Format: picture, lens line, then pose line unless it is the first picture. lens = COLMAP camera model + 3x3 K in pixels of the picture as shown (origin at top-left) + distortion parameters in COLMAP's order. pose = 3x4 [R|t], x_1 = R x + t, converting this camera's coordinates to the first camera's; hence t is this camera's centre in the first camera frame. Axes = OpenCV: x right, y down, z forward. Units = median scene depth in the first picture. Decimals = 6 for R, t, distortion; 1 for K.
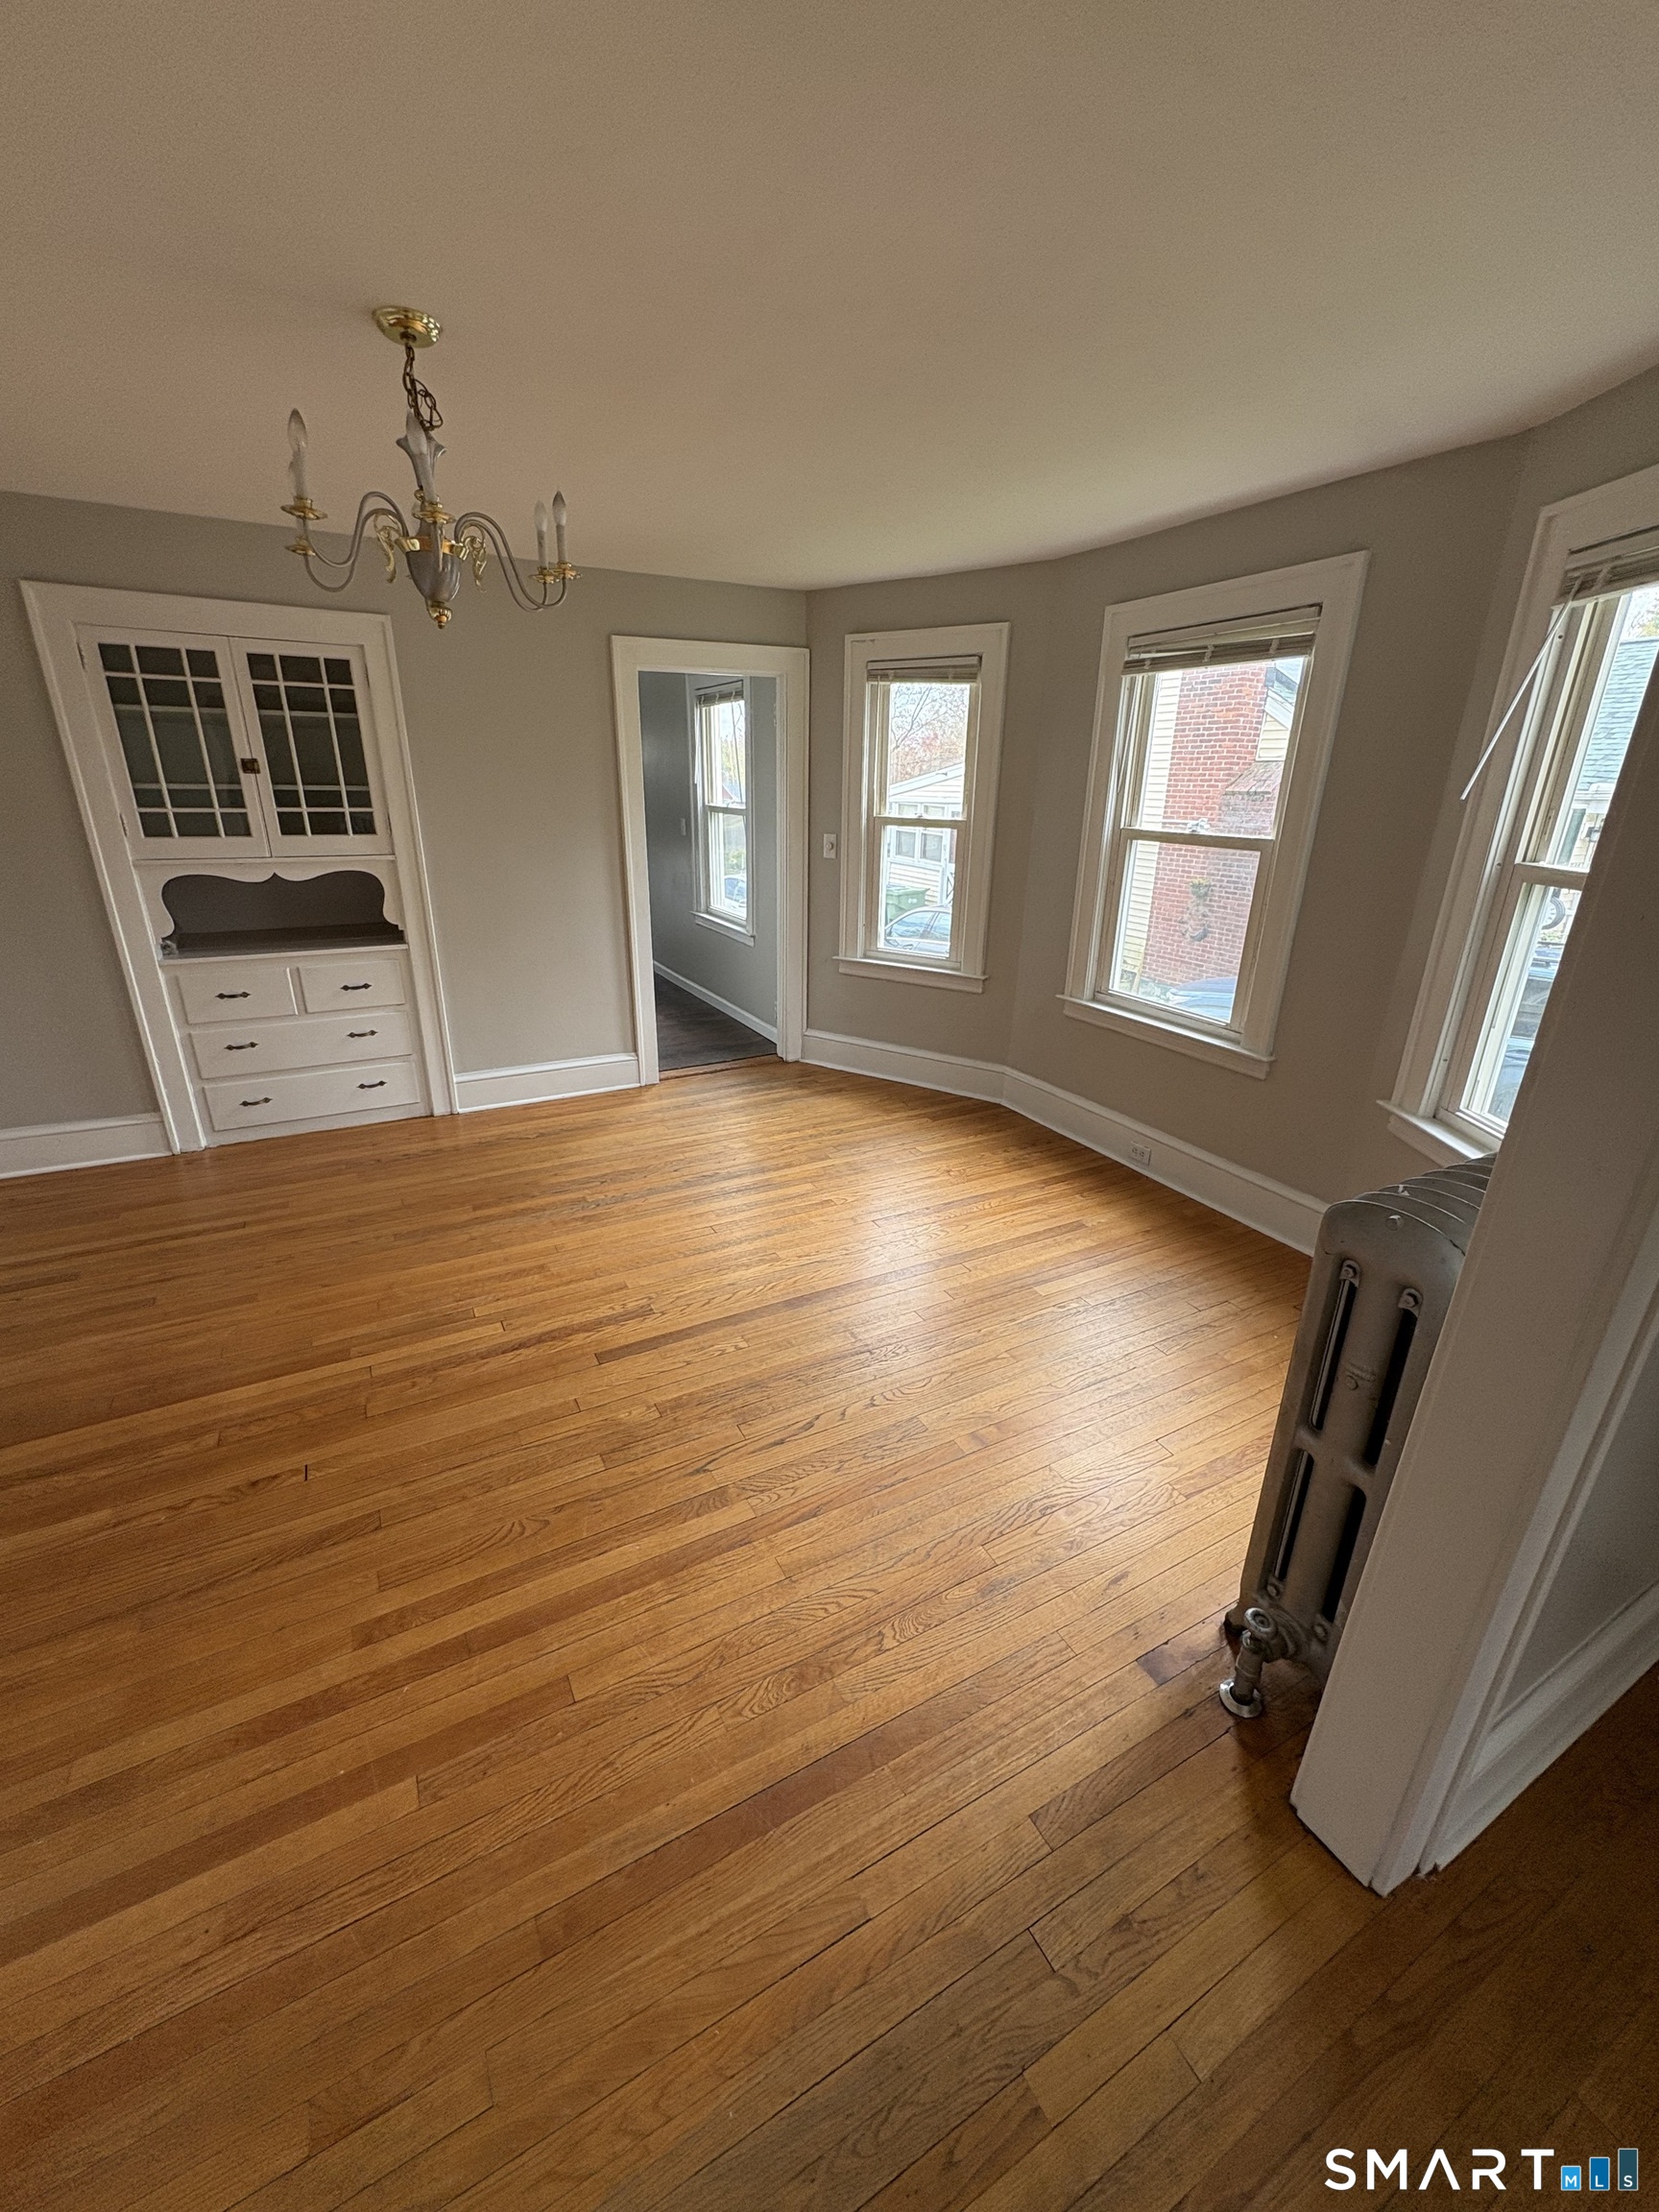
lens RADIAL K [[878.0, 0, 827.6], [0, 878.0, 1104.8], [0, 0, 1]] dist [0.000805, 0.000171]
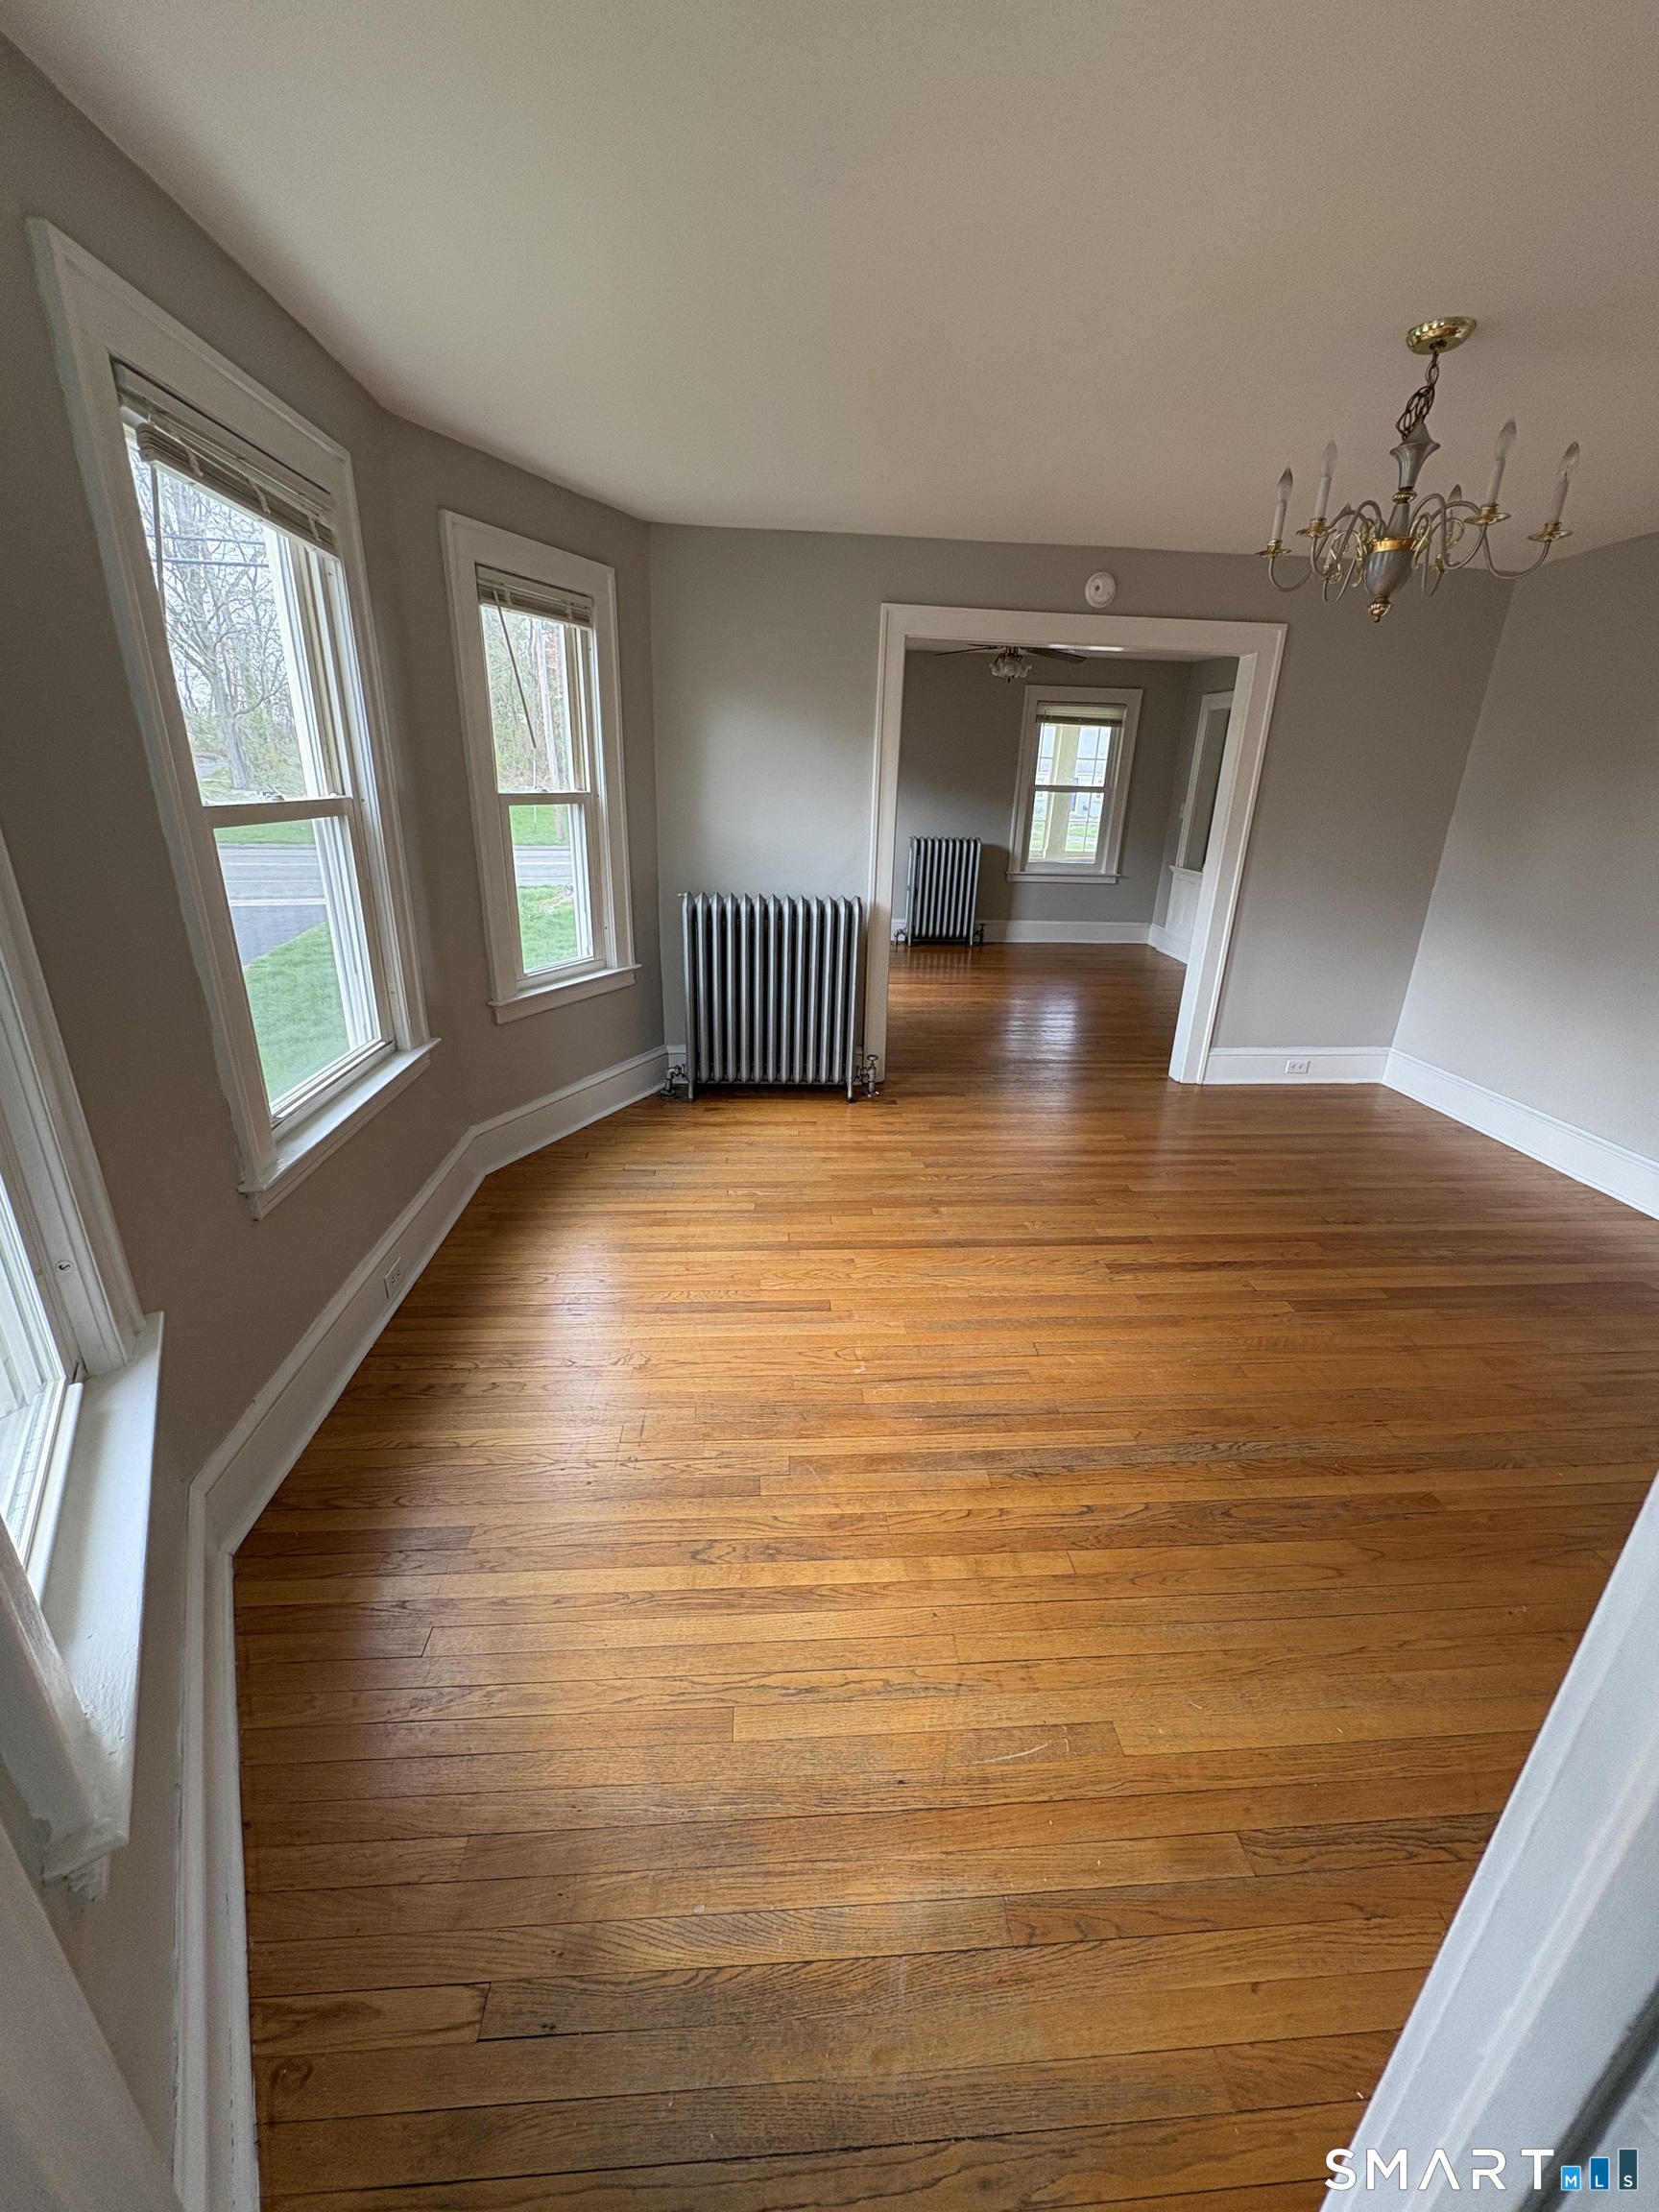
lens RADIAL K [[878.0, 0, 827.6], [0, 878.0, 1104.8], [0, 0, 1]] dist [0.000805, 0.000171]
pose [[-0.911006, -0.181871, 0.370124, -0.255129], [0.102911, 0.768848, 0.631095, -0.632352], [-0.399347, 0.613021, -0.681709, 1.780088]]
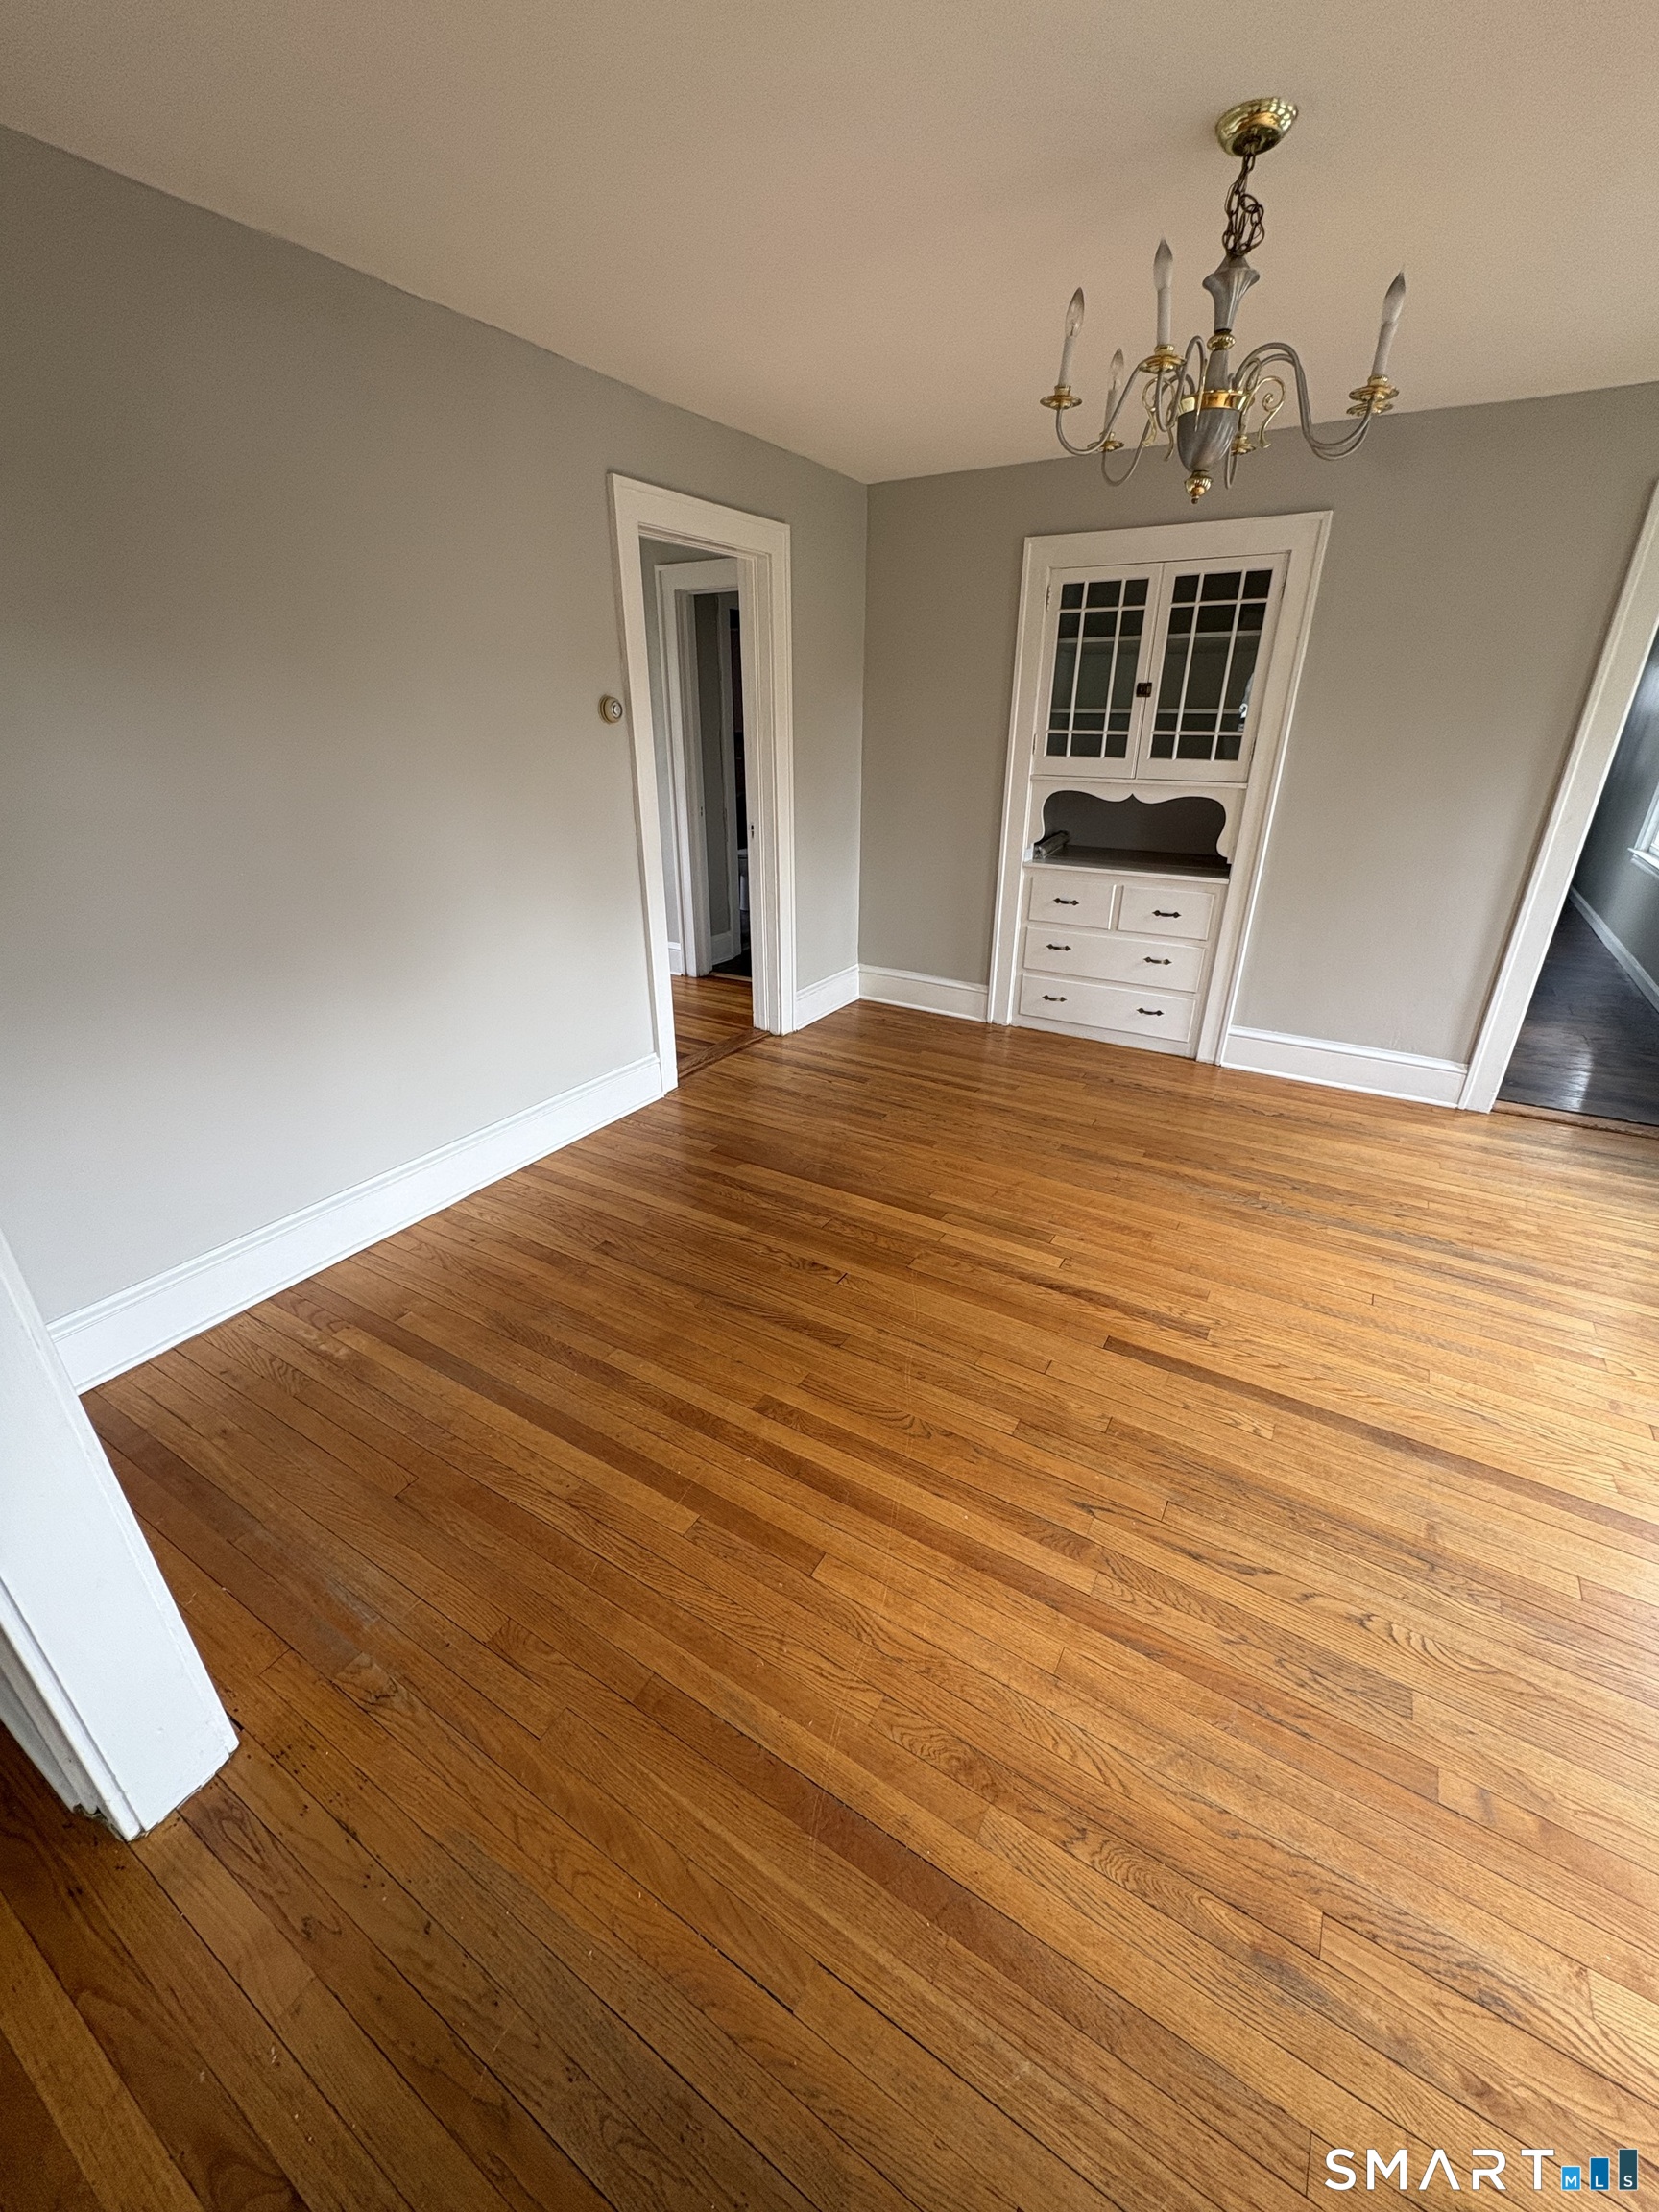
lens RADIAL K [[878.0, 0, 827.6], [0, 878.0, 1104.8], [0, 0, 1]] dist [0.000805, 0.000171]
pose [[0.502051, 0.340325, -0.795062, 0.215388], [-0.296436, 0.931346, 0.211473, -0.041747], [0.812447, 0.129515, 0.568468, 0.207254]]
